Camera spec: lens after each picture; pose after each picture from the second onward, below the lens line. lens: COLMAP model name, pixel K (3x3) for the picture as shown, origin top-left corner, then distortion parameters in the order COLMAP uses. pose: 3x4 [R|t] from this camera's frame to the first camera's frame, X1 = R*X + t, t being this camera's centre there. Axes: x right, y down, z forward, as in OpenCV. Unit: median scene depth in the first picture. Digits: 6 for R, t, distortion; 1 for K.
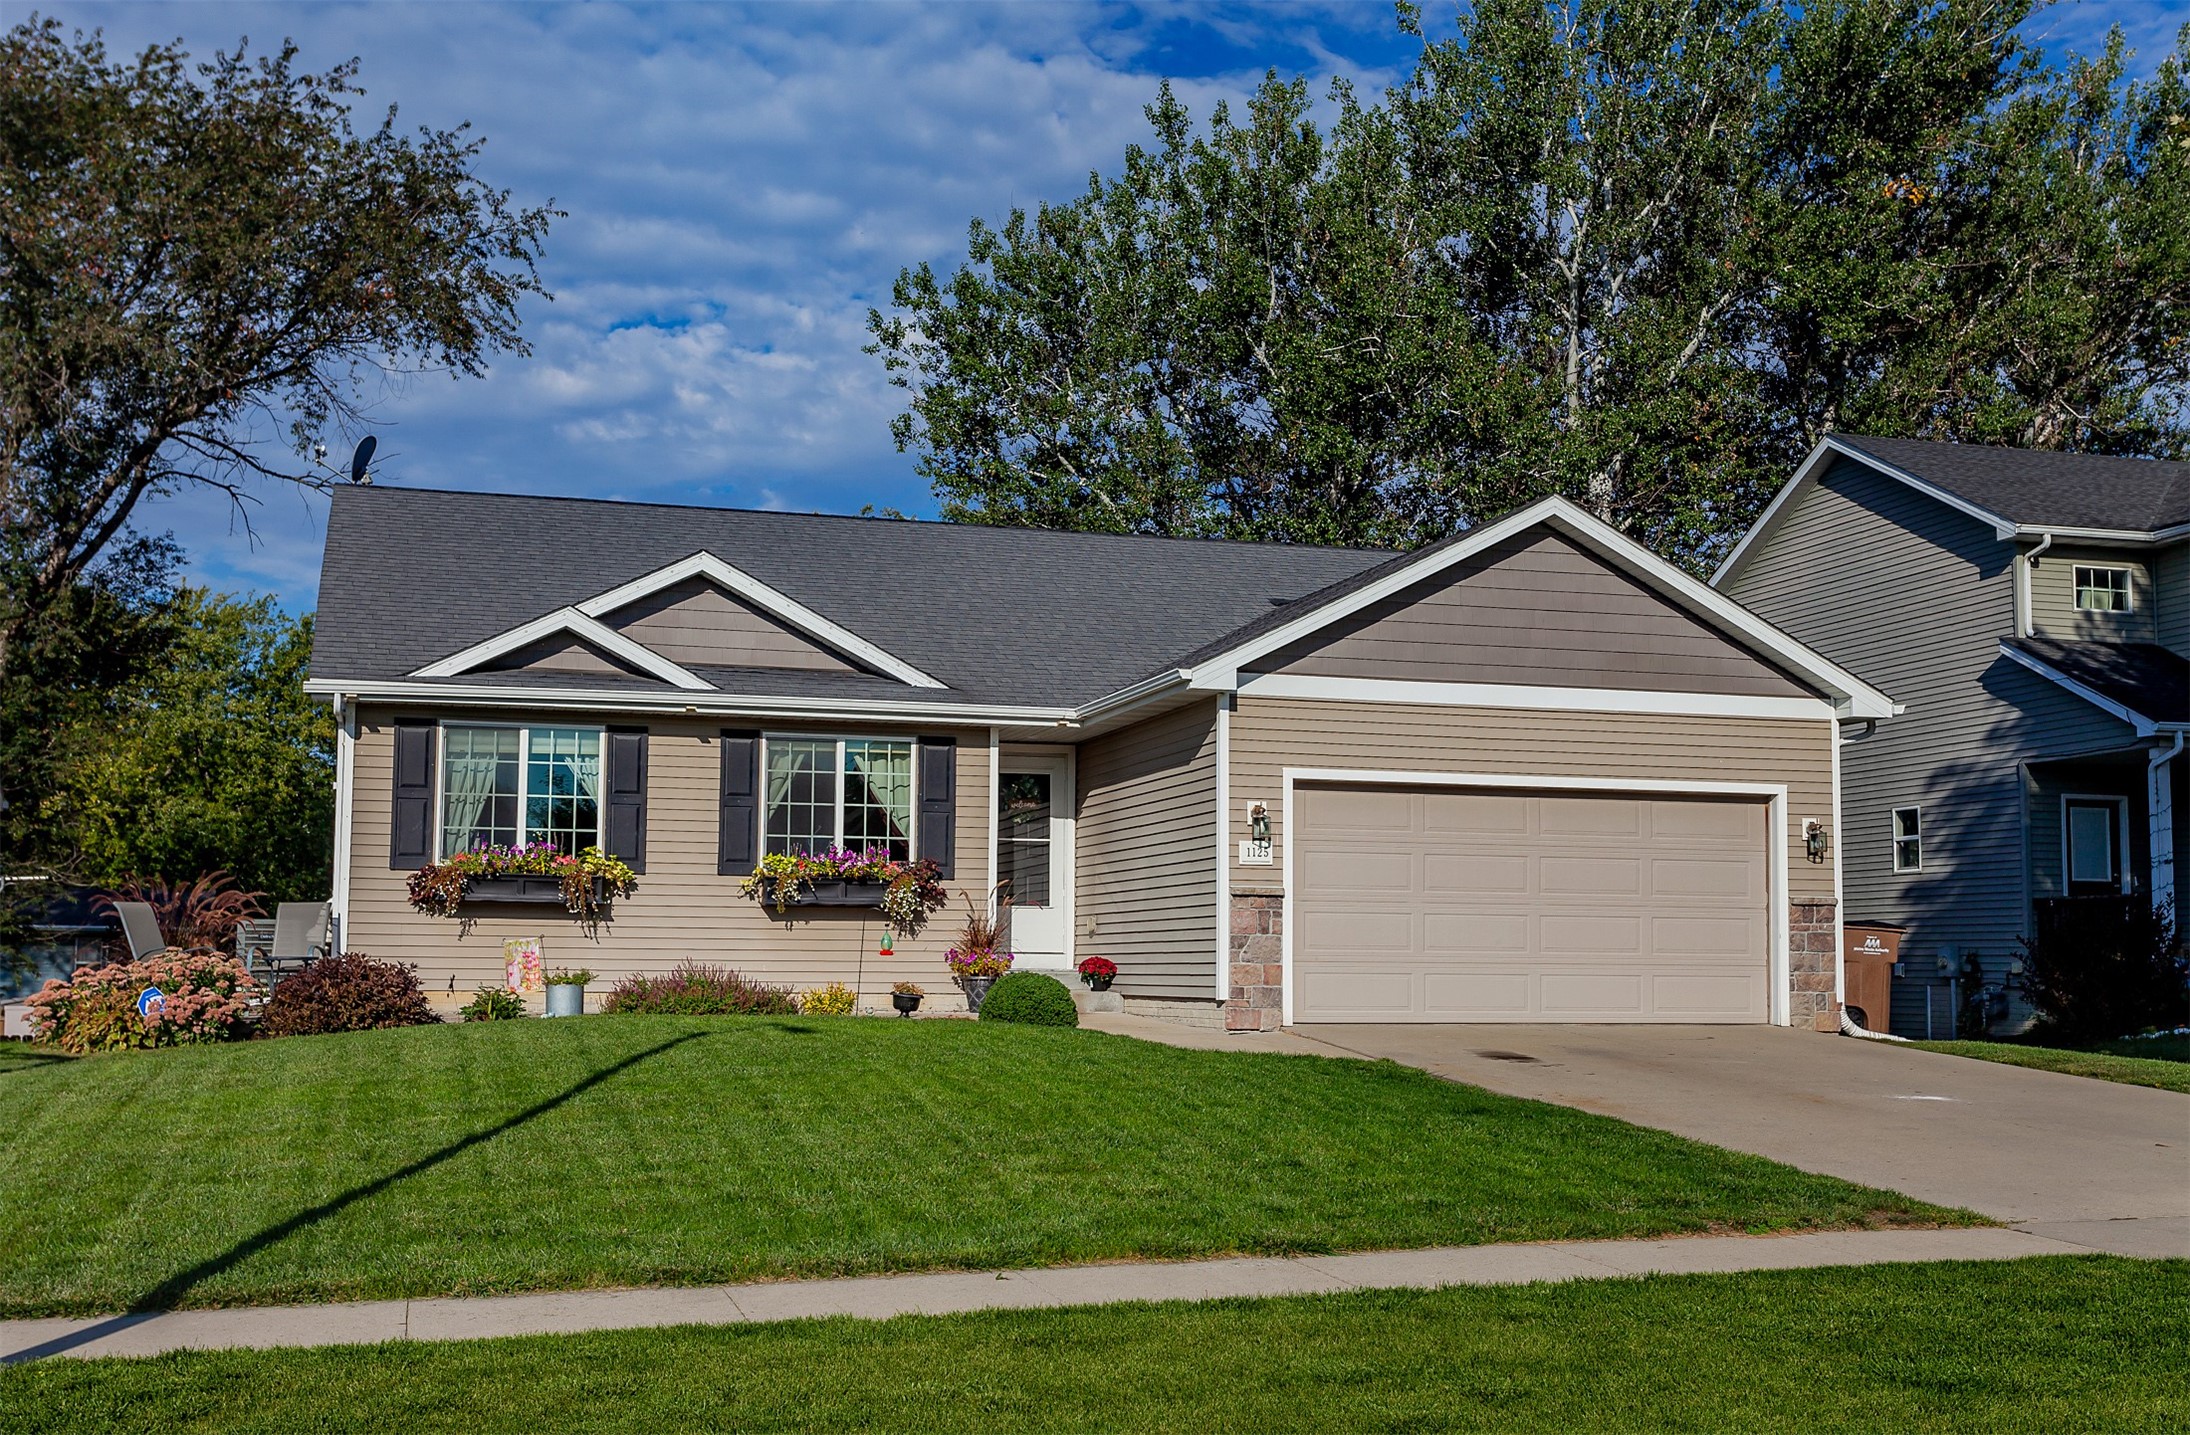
lens RADIAL K [[2320.0, 0, 1095.0], [0, 2320.0, 717.5], [0, 0, 1]] dist [0.029268, -0.024567]
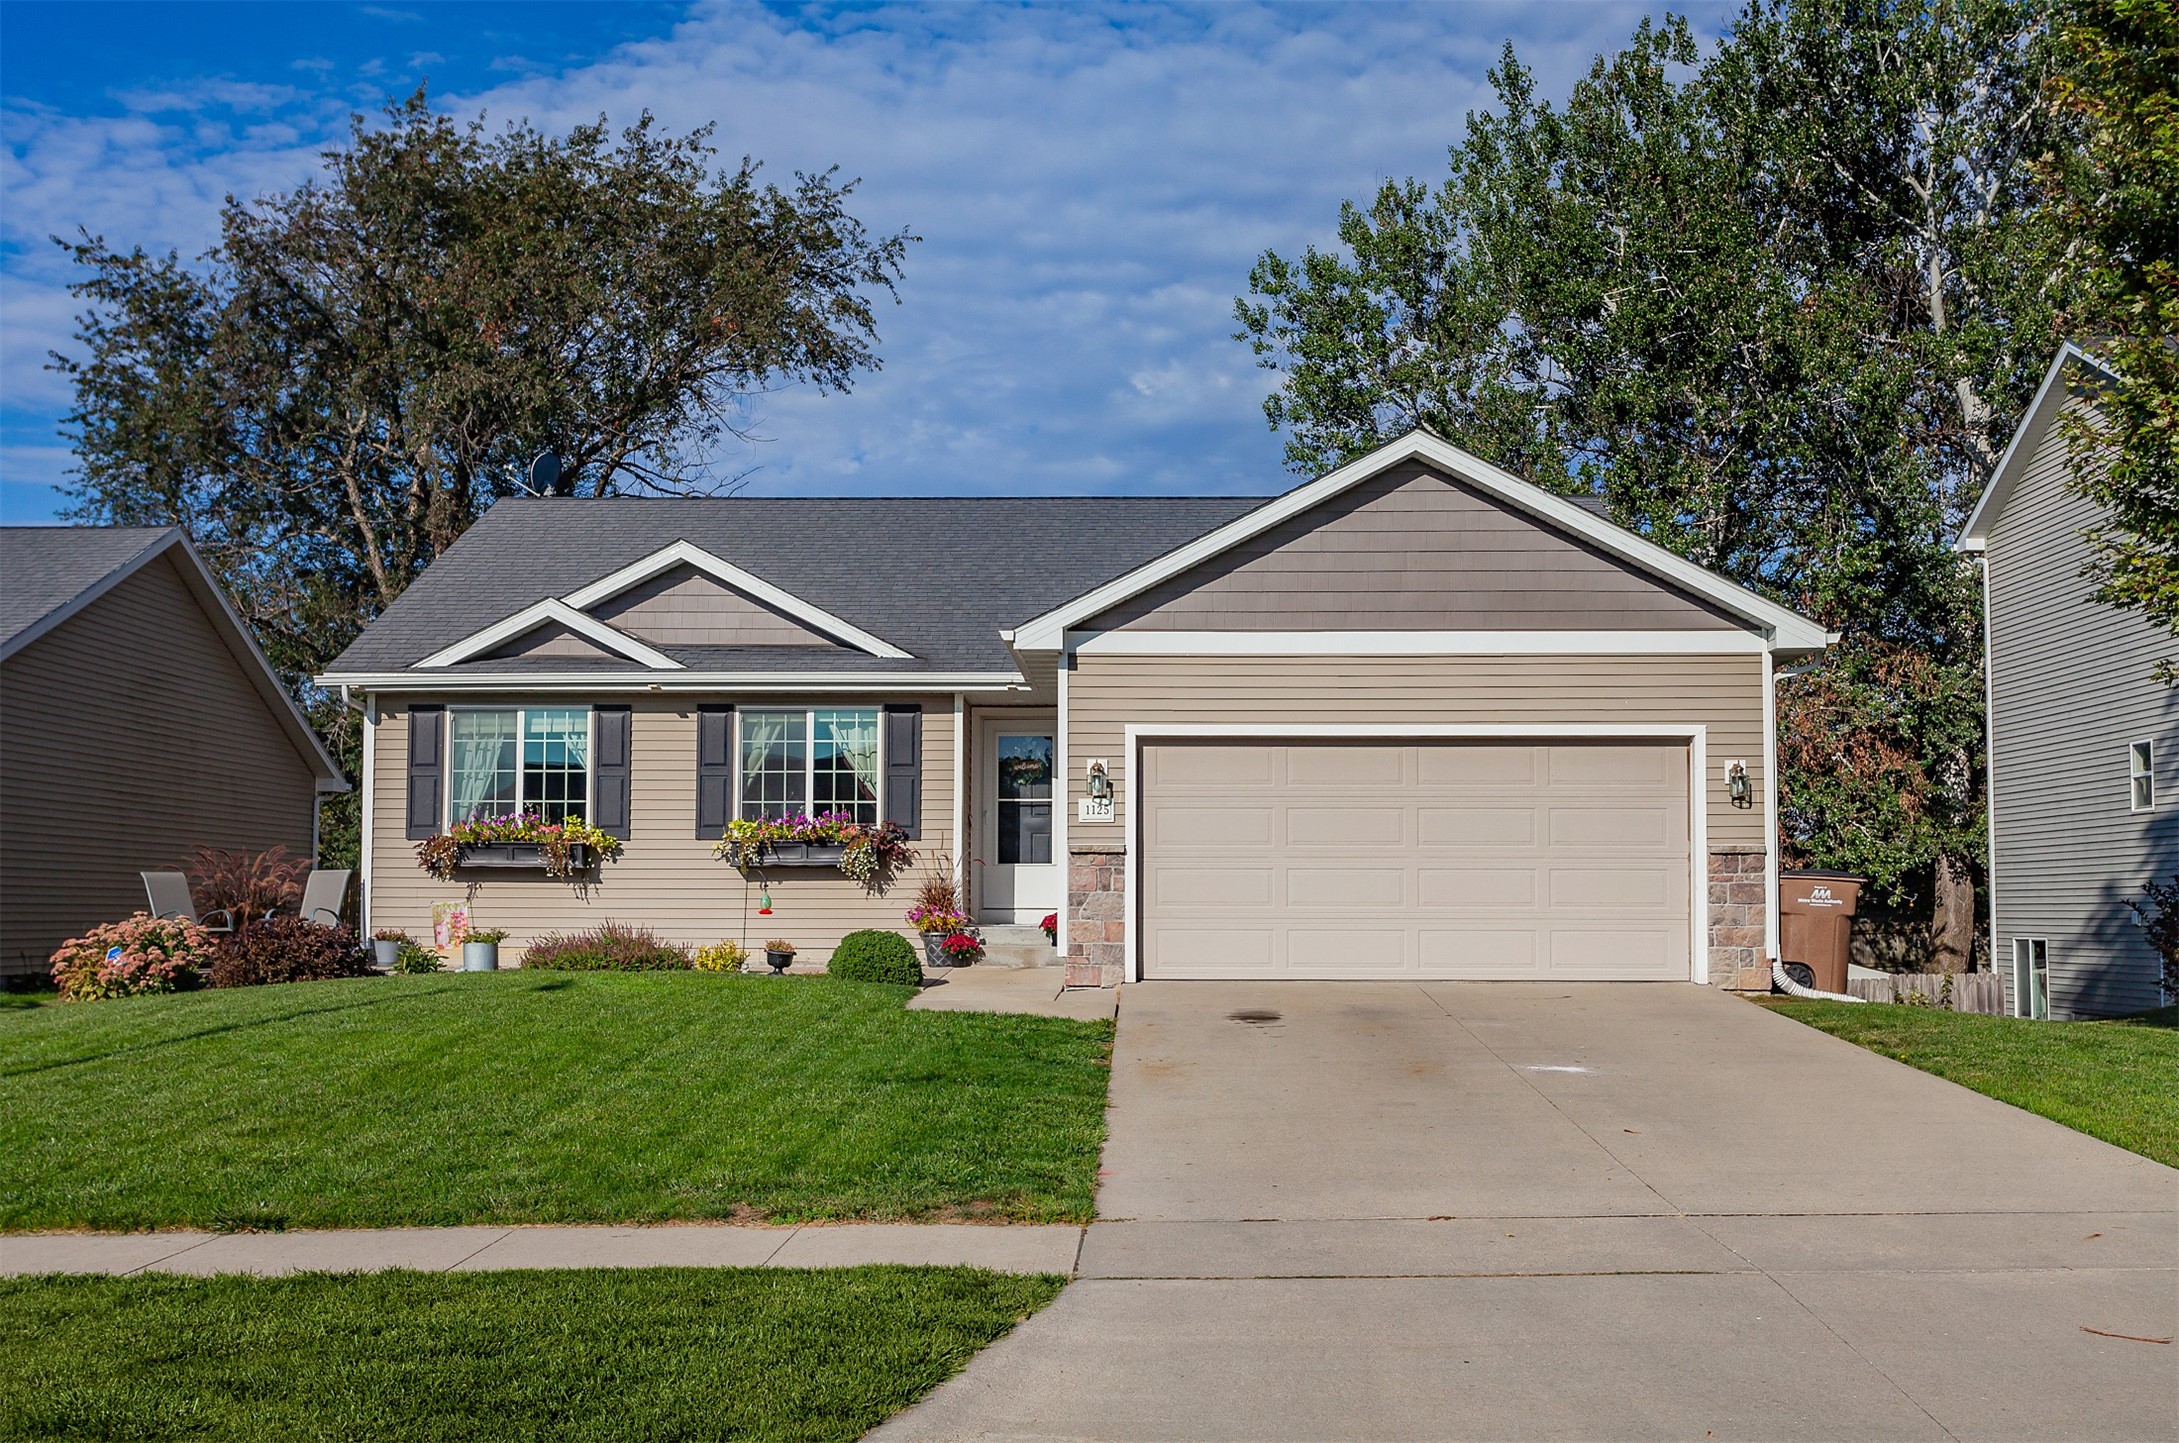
lens RADIAL K [[2131.8, 0, 1089.5], [0, 2131.8, 721.5], [0, 0, 1]] dist [0.019209, 0.009667]
pose [[0.951882, -0.032375, -0.304751, 0.320383], [0.037849, 0.999211, 0.012071, 0.007963], [0.304120, -0.023025, 0.952356, 0.112688]]
